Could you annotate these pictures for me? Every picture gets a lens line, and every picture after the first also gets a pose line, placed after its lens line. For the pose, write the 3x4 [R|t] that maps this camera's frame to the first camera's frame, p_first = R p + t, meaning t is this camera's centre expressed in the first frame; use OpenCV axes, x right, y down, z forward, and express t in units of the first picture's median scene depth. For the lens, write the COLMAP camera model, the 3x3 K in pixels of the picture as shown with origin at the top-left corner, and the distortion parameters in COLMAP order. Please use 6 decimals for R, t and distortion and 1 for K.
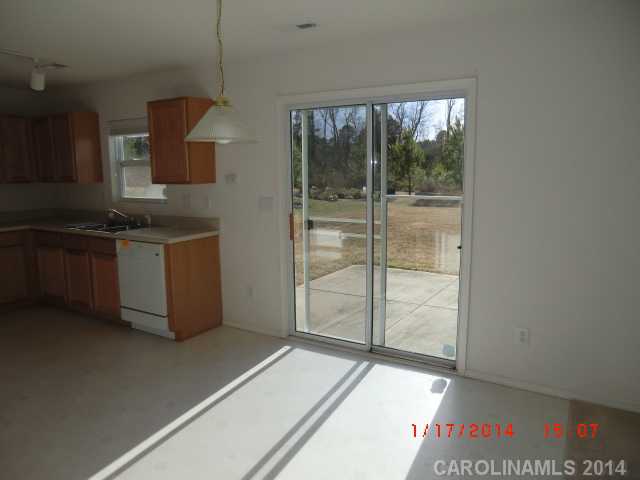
lens RADIAL K [[451.5, 0, 320.1], [0, 451.5, 240.6], [0, 0, 1]] dist [-0.033834, -0.004268]
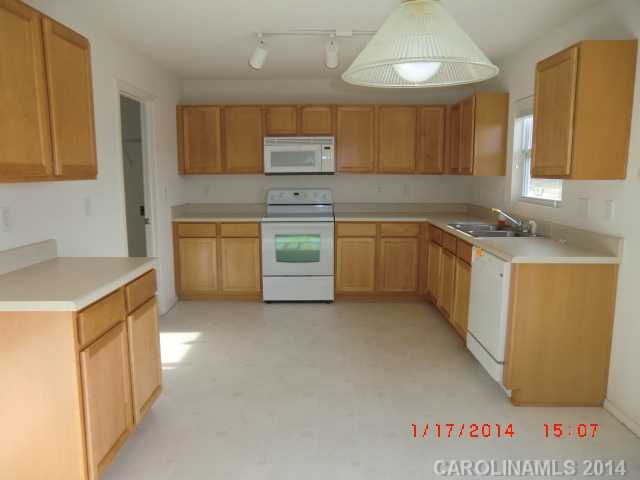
lens RADIAL K [[451.5, 0, 316.3], [0, 451.5, 229.6], [0, 0, 1]] dist [-0.033834, -0.004268]
pose [[0.425925, 0.116079, -0.897281, 0.132080], [-0.129929, 0.989304, 0.066308, -0.044559], [0.895381, 0.088340, 0.436451, 0.357495]]
